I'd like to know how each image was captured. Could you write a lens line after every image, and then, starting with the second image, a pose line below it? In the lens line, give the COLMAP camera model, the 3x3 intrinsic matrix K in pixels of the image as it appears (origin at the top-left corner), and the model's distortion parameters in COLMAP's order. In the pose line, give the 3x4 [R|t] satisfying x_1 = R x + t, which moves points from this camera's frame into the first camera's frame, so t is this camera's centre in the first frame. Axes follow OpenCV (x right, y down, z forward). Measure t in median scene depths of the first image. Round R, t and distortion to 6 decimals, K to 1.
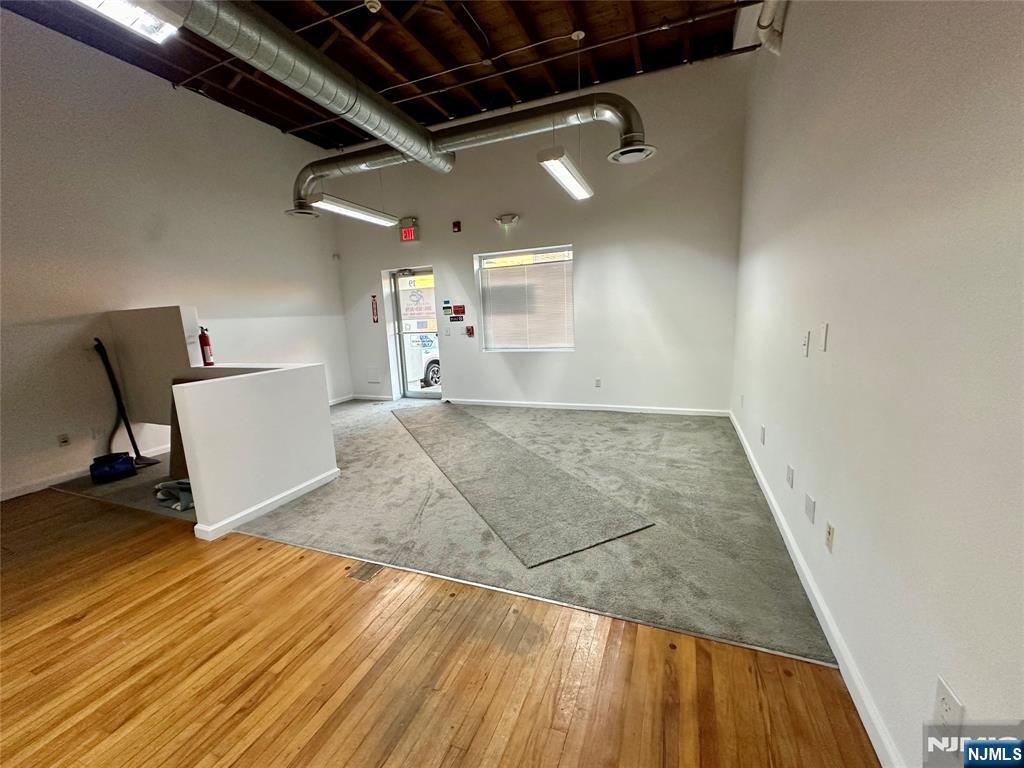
lens RADIAL K [[410.6, 0, 512.6], [0, 410.6, 386.4], [0, 0, 1]] dist [-0.000854, -0.000280]
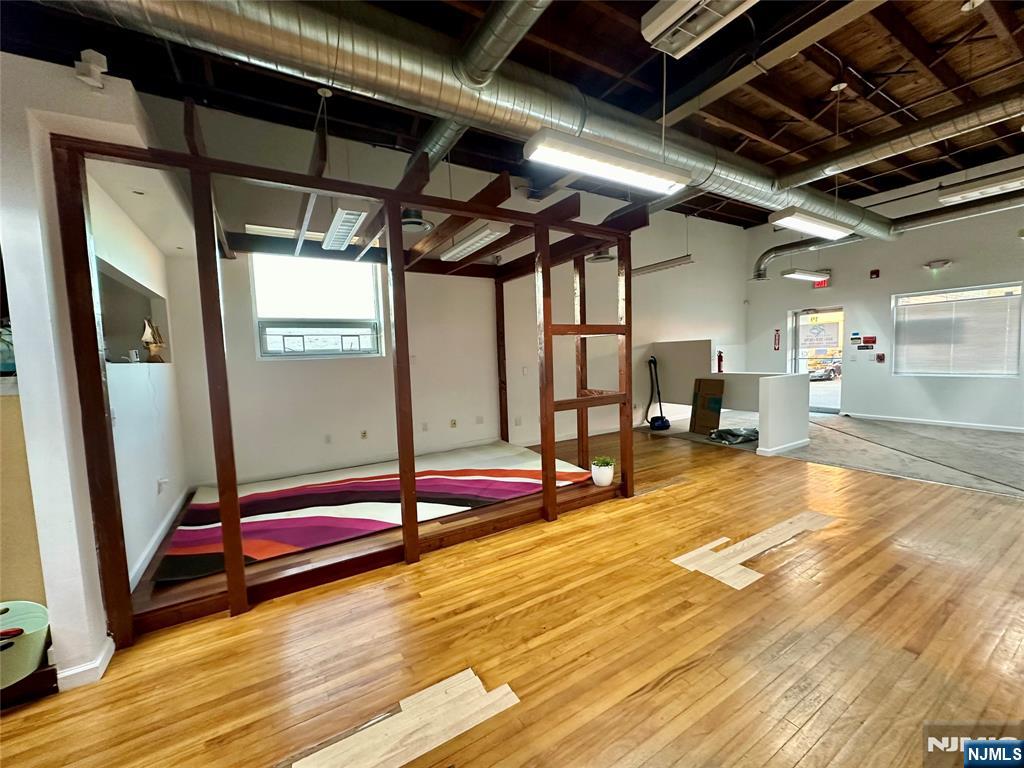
lens RADIAL K [[410.6, 0, 512.1], [0, 410.6, 383.3], [0, 0, 1]] dist [-0.000854, -0.000280]
pose [[0.796957, 0.057650, -0.601279, -0.235956], [-0.103872, 0.993686, -0.042402, 0.101551], [0.595038, 0.096249, 0.797913, -0.586064]]
